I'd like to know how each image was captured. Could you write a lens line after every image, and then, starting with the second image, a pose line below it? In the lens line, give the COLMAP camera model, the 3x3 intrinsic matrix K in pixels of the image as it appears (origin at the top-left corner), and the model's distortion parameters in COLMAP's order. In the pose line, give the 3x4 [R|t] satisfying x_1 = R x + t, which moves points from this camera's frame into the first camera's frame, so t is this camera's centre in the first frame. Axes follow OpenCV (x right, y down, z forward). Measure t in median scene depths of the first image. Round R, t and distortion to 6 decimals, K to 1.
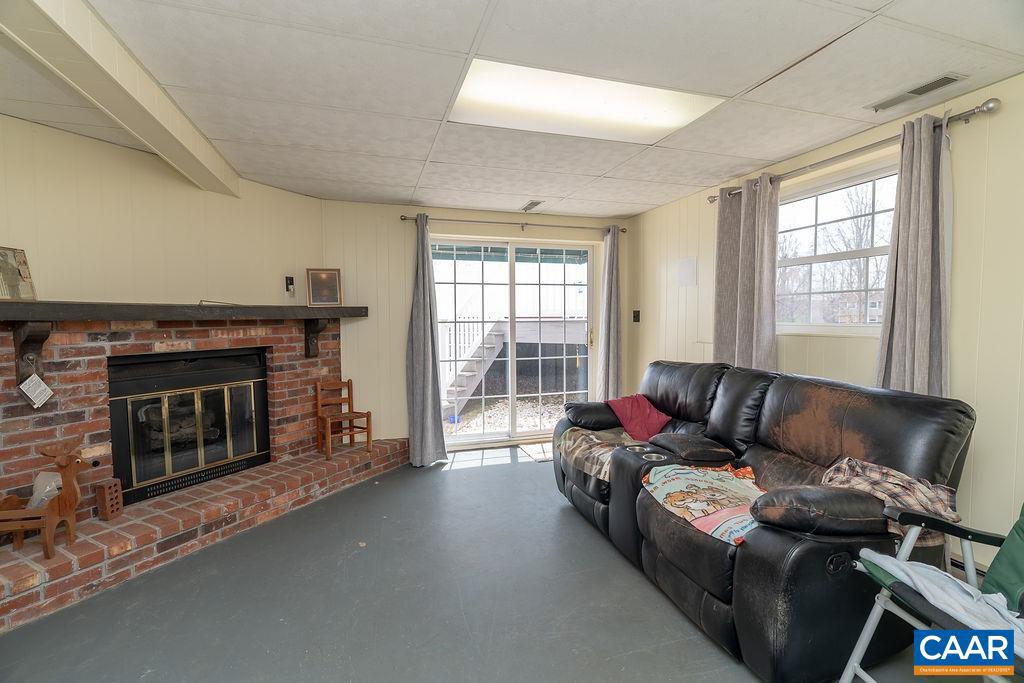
lens RADIAL K [[458.5, 0, 511.4], [0, 458.5, 337.3], [0, 0, 1]] dist [-0.009330, 0.003644]
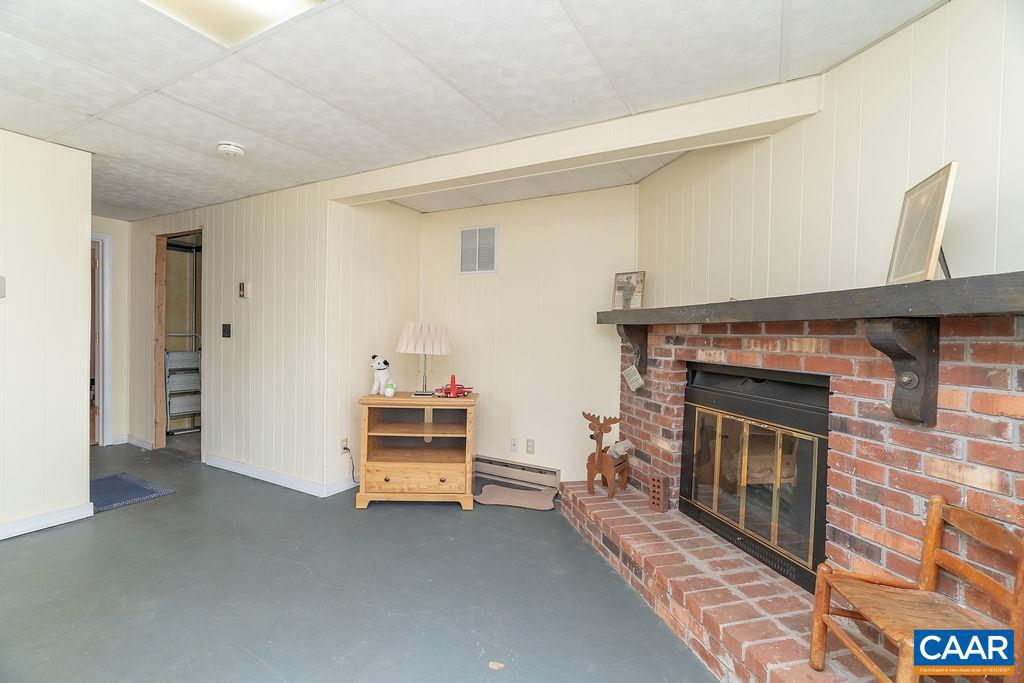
lens RADIAL K [[458.5, 0, 511.4], [0, 458.5, 337.3], [0, 0, 1]] dist [-0.009330, 0.003644]
pose [[-0.731467, -0.002157, -0.681874, 0.083135], [-0.048988, 0.997577, 0.049396, -0.034754], [0.680115, 0.069535, -0.729800, 1.249645]]
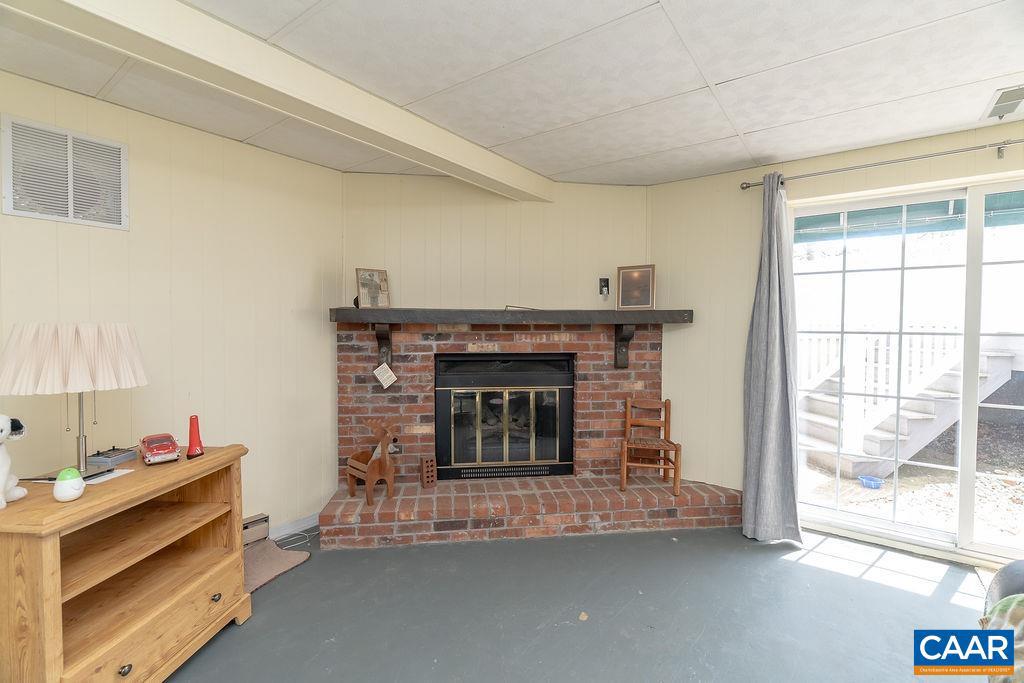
lens RADIAL K [[458.5, 0, 511.4], [0, 458.5, 337.3], [0, 0, 1]] dist [-0.009330, 0.003644]
pose [[0.582002, 0.031692, -0.812569, 0.184288], [-0.044862, 0.998970, 0.006830, -0.014806], [0.811949, 0.032478, 0.582825, 0.376444]]
